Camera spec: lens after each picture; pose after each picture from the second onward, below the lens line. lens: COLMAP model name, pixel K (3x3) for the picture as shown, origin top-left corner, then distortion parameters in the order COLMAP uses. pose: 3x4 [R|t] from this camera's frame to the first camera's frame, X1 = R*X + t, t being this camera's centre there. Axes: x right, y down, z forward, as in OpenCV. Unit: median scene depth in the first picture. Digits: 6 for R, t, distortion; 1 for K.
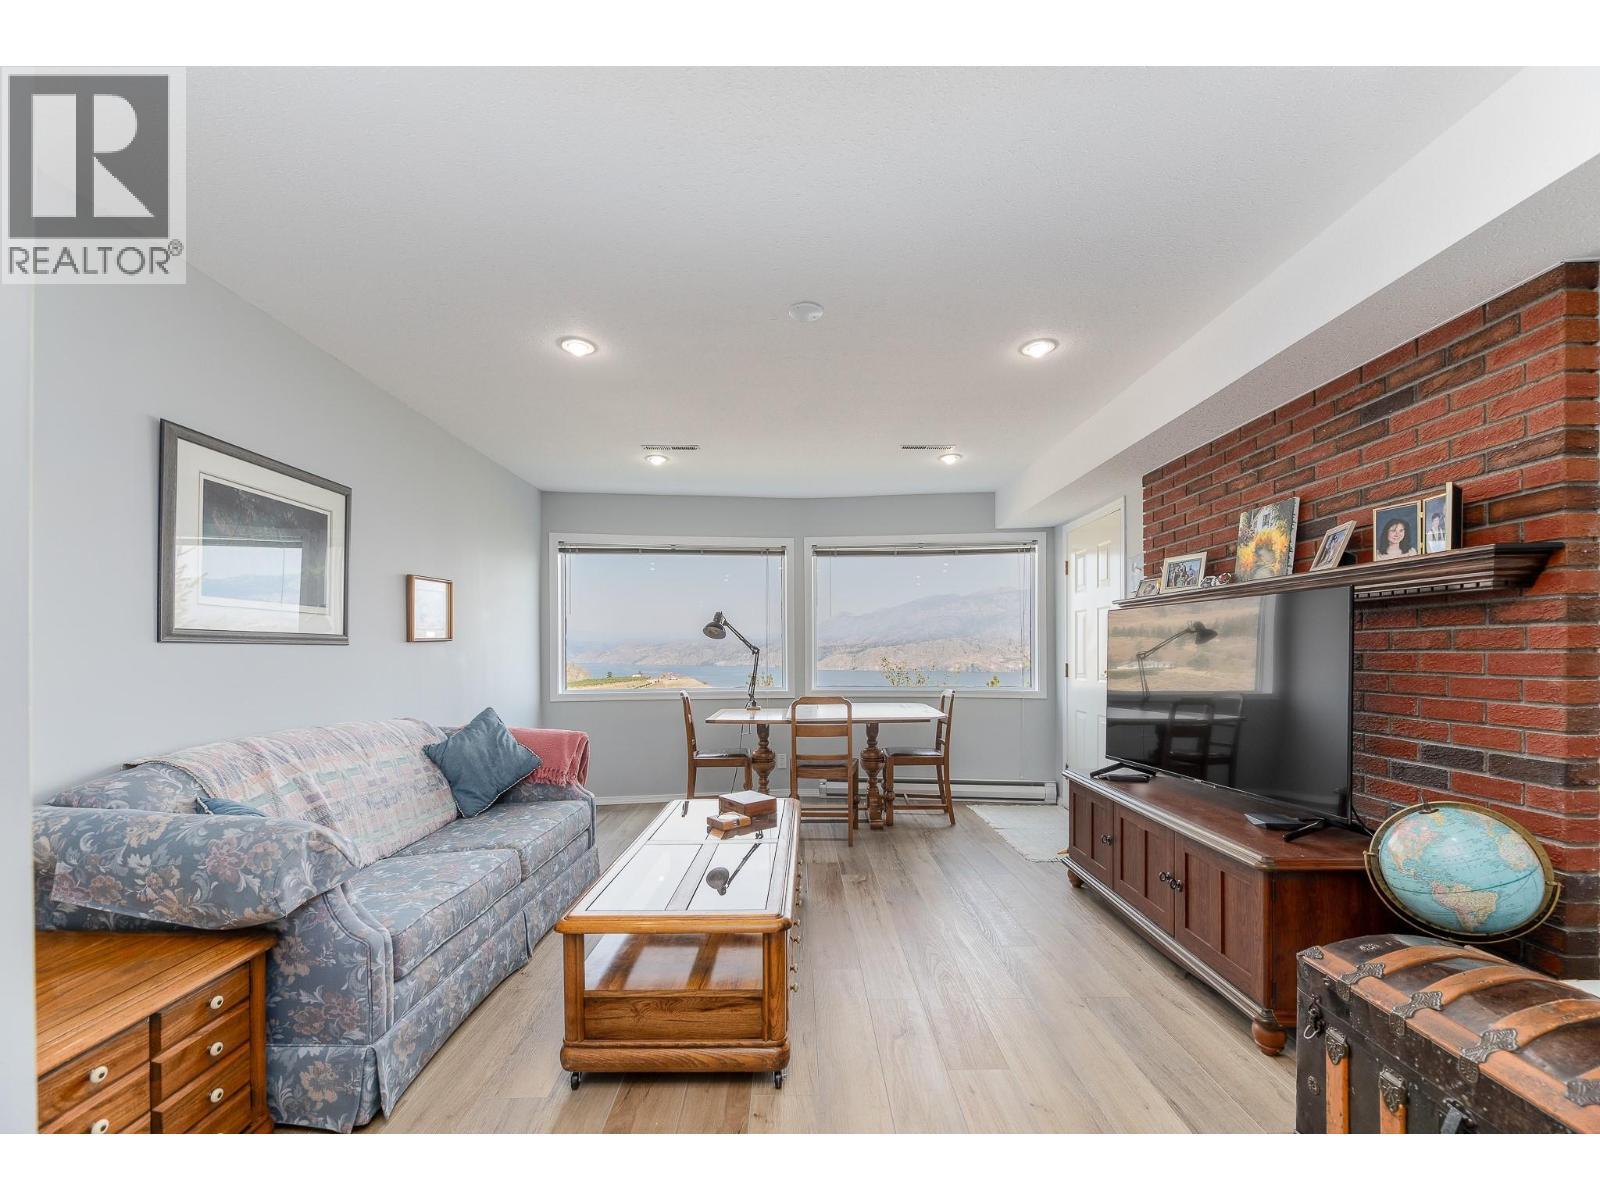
lens RADIAL K [[661.6, 0, 801.4], [0, 661.6, 639.8], [0, 0, 1]] dist [0.000143, -0.000058]
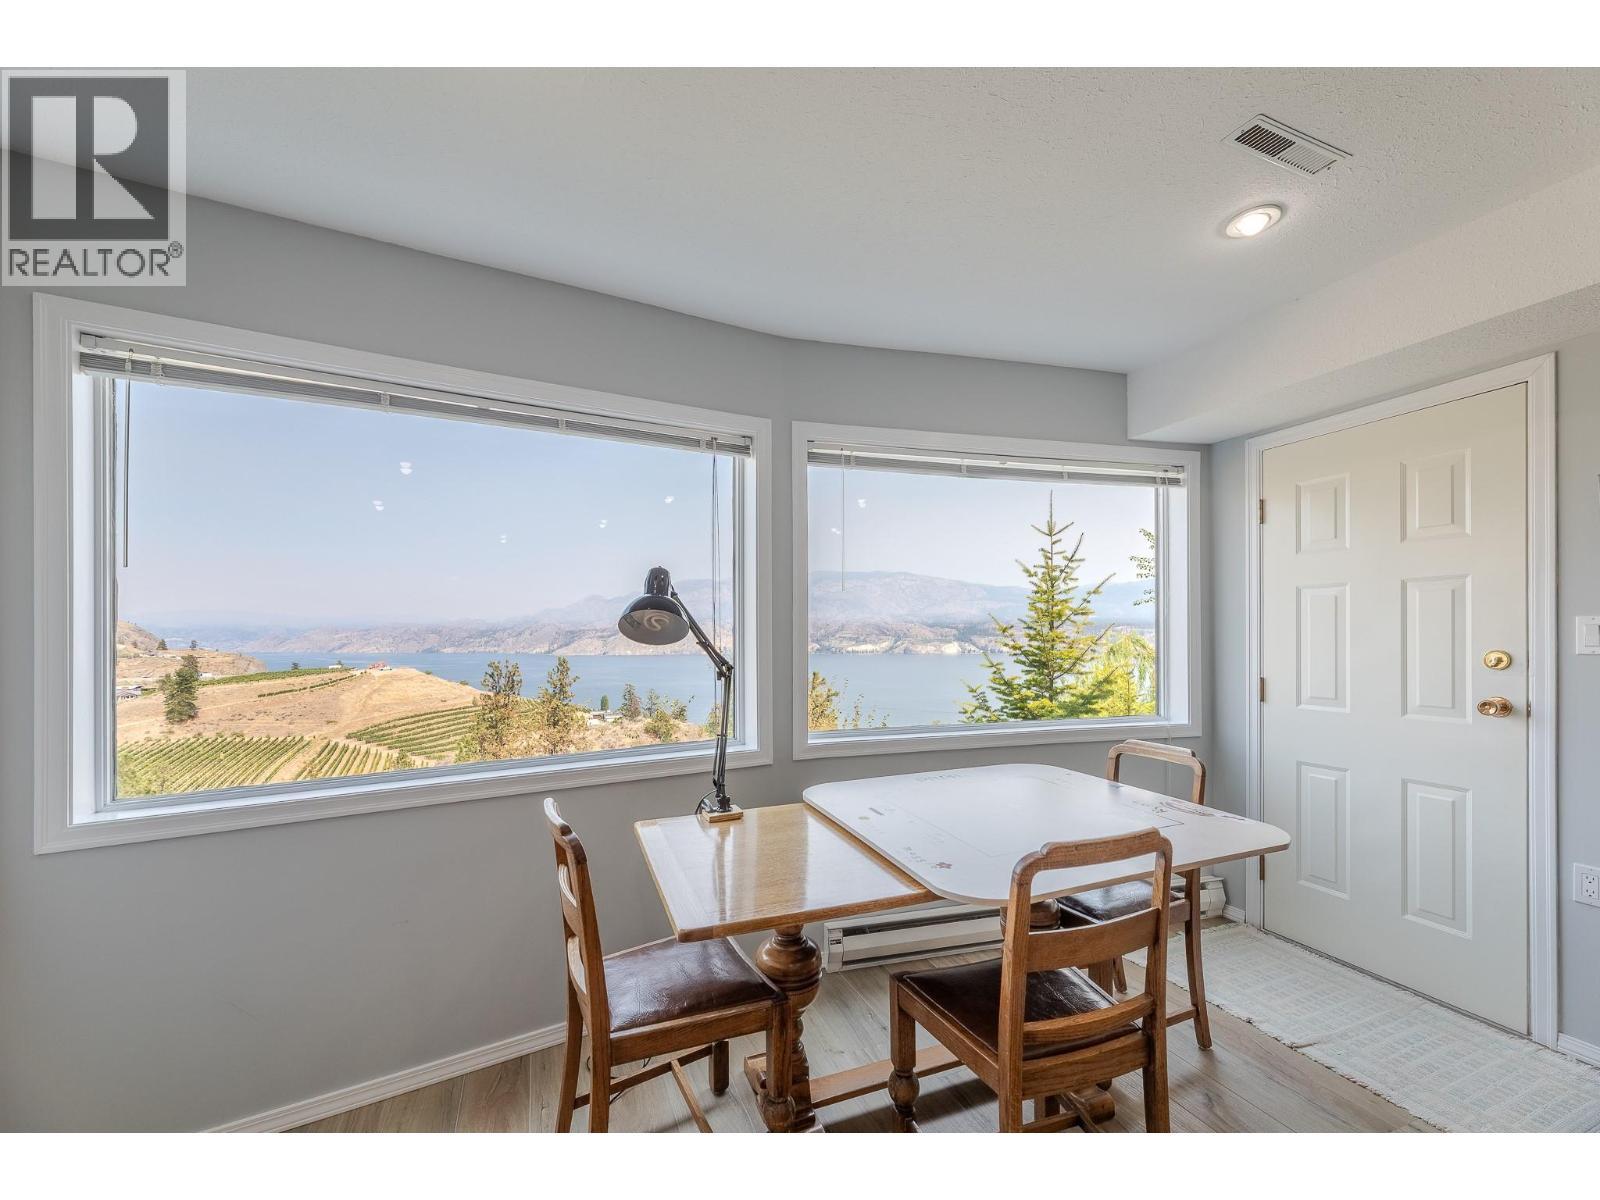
lens RADIAL K [[652.5, 0, 806.9], [0, 652.5, 626.0], [0, 0, 1]] dist [-0.001737, 0.000431]
pose [[0.927471, -0.001586, 0.373891, -0.164501], [0.000097, 0.999992, 0.004001, -0.011427], [-0.373894, -0.003675, 0.927464, 0.587294]]
